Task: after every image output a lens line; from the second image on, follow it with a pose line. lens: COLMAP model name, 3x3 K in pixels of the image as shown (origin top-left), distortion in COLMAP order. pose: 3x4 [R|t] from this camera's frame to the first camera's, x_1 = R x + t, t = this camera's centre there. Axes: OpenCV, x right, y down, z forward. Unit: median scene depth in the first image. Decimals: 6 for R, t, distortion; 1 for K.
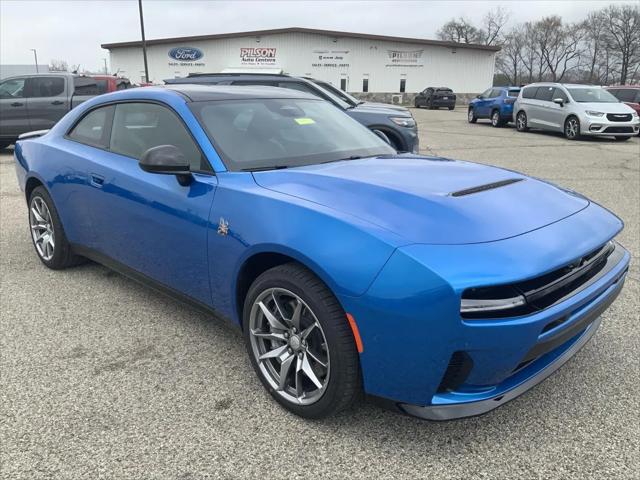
lens RADIAL K [[521.3, 0, 314.3], [0, 521.3, 239.2], [0, 0, 1]] dist [0.031605, -0.083104]
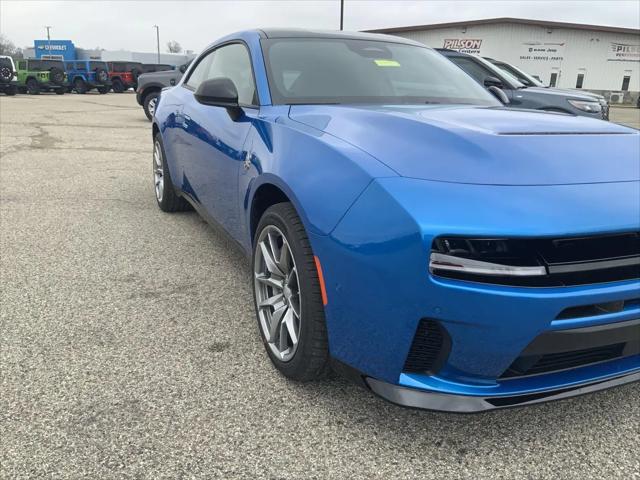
lens RADIAL K [[521.3, 0, 314.3], [0, 521.3, 239.2], [0, 0, 1]] dist [0.031605, -0.083104]
pose [[0.934245, 0.128428, -0.332706, 0.138720], [-0.124115, 0.991676, 0.034280, 0.037026], [0.334339, 0.009268, 0.942407, 0.090685]]
